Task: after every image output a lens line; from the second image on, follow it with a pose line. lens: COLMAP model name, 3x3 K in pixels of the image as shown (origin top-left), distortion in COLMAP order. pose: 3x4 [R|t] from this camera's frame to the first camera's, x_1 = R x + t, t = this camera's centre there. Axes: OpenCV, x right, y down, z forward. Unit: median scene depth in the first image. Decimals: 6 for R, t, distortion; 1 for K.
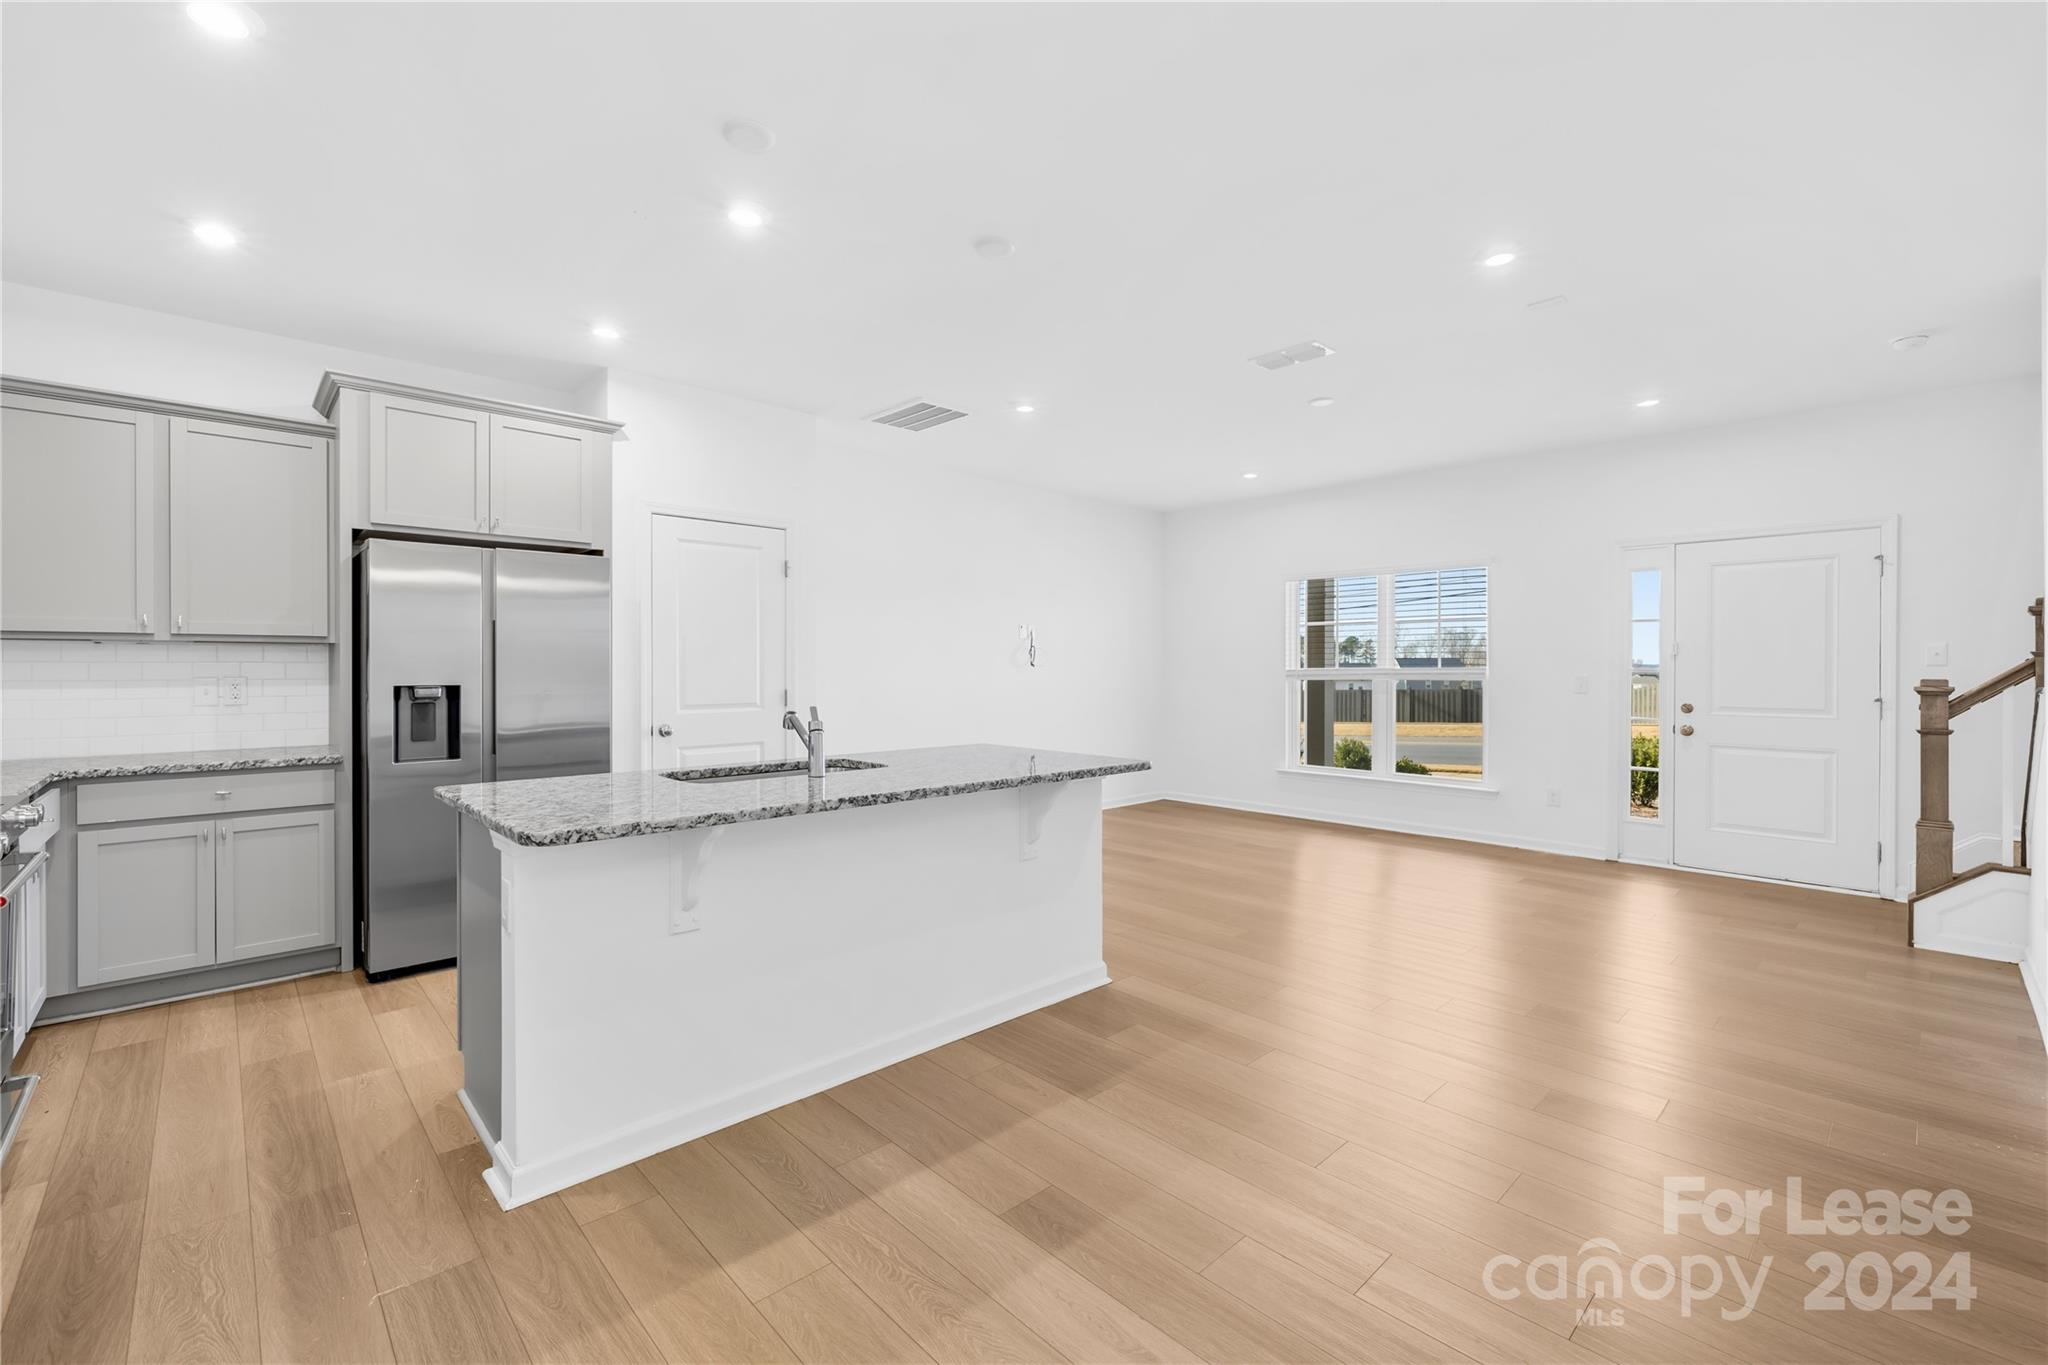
lens RADIAL K [[855.0, 0, 1016.6], [0, 855.0, 669.3], [0, 0, 1]] dist [-0.001315, -0.000407]
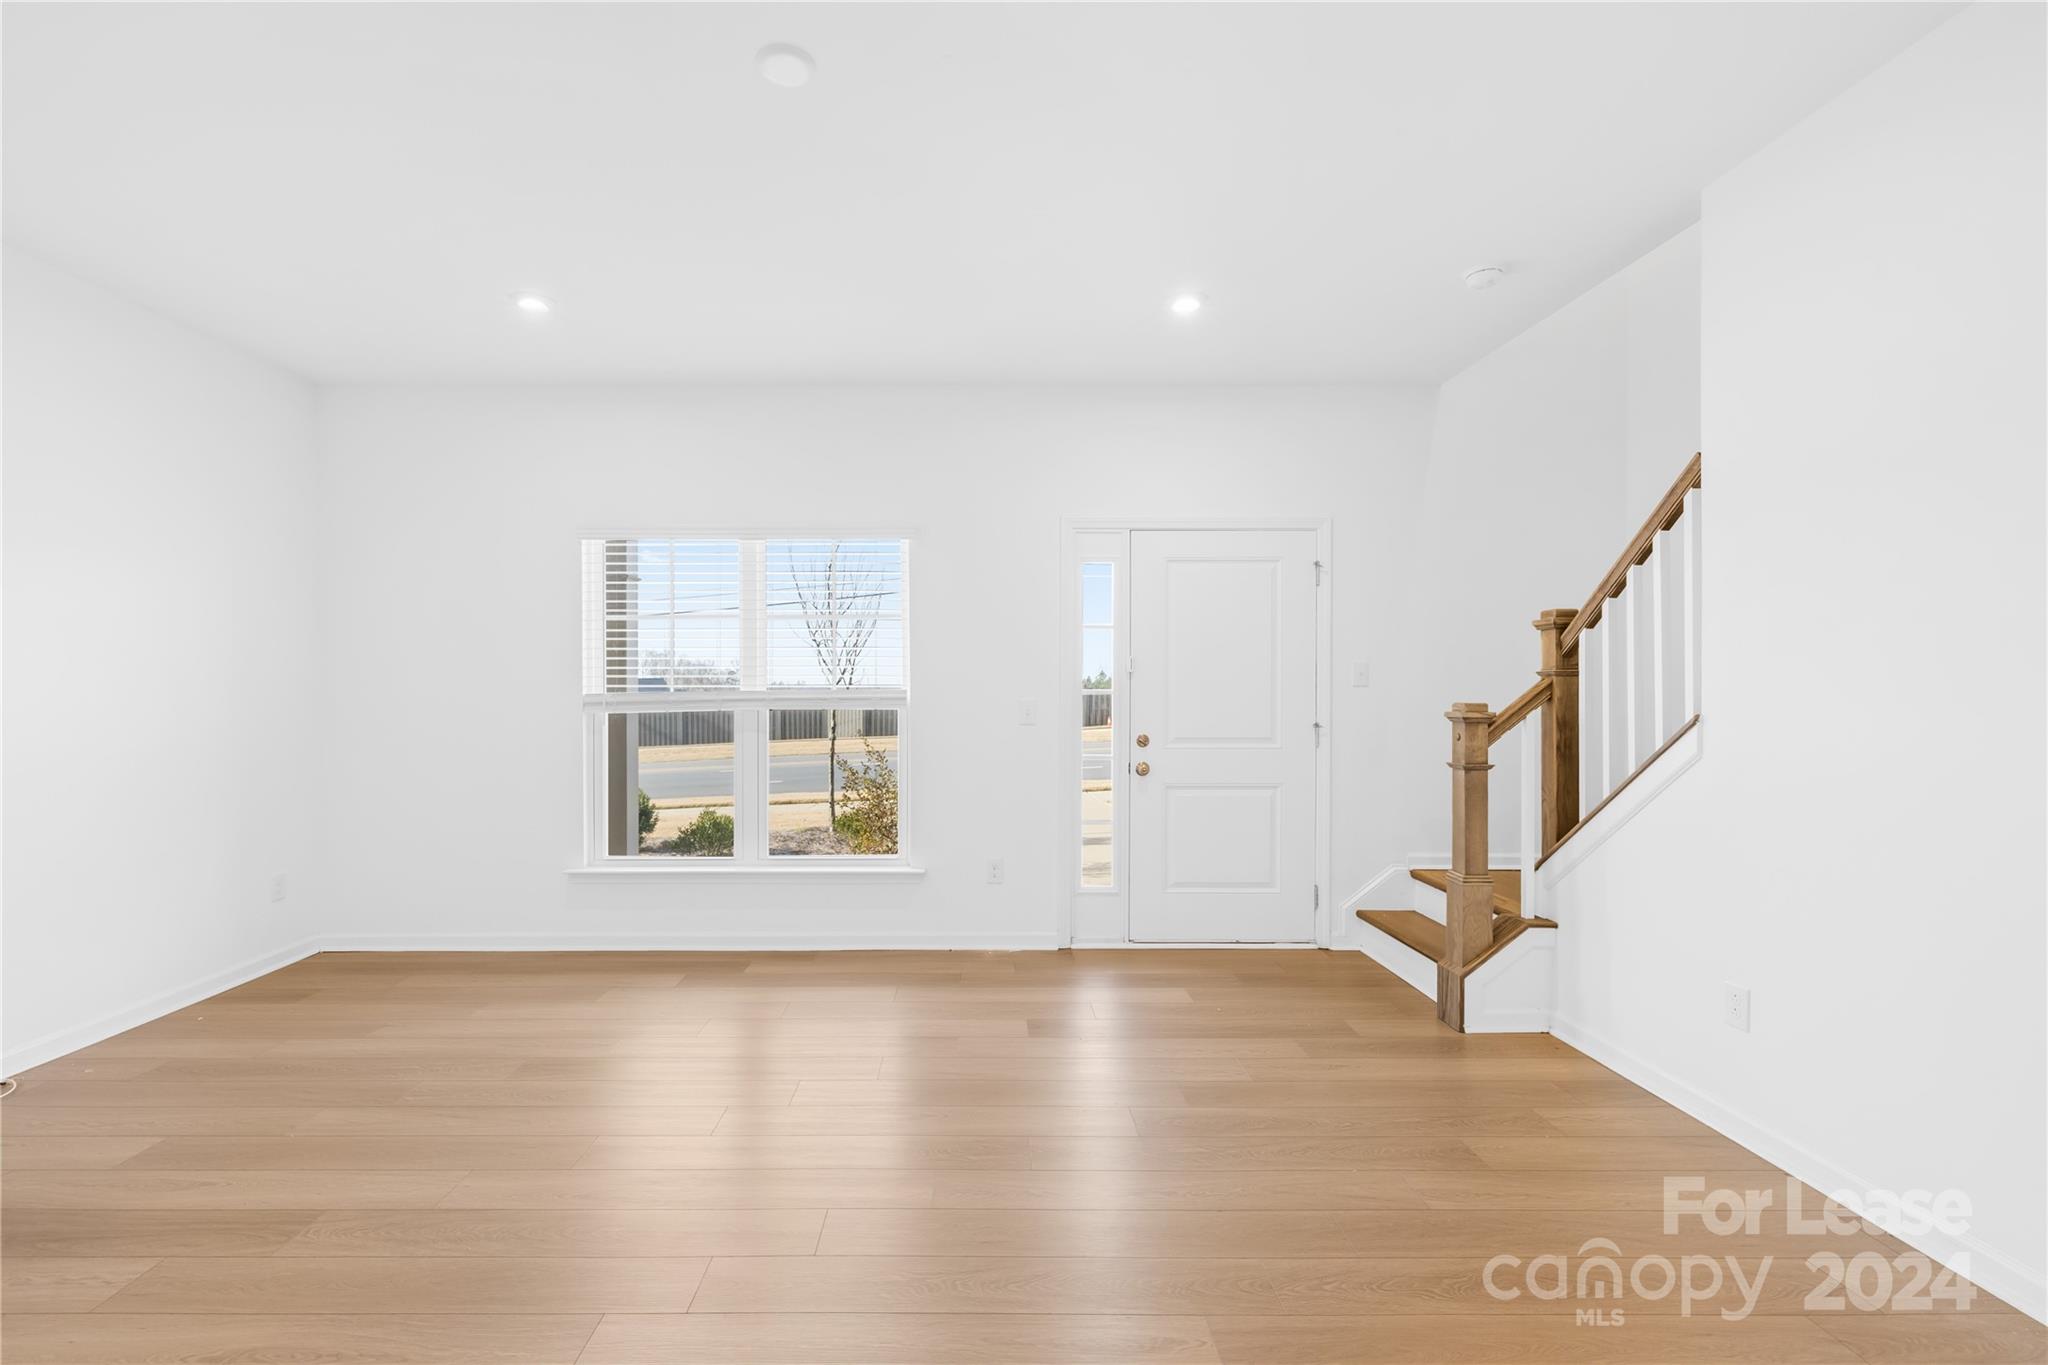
lens RADIAL K [[898.7, 0, 975.1], [0, 898.7, 698.0], [0, 0, 1]] dist [-0.002363, -0.000154]
pose [[0.684751, -0.010595, 0.728700, 0.129420], [0.003588, 0.999931, 0.011166, -0.005273], [-0.728768, -0.005032, 0.684742, 0.878615]]
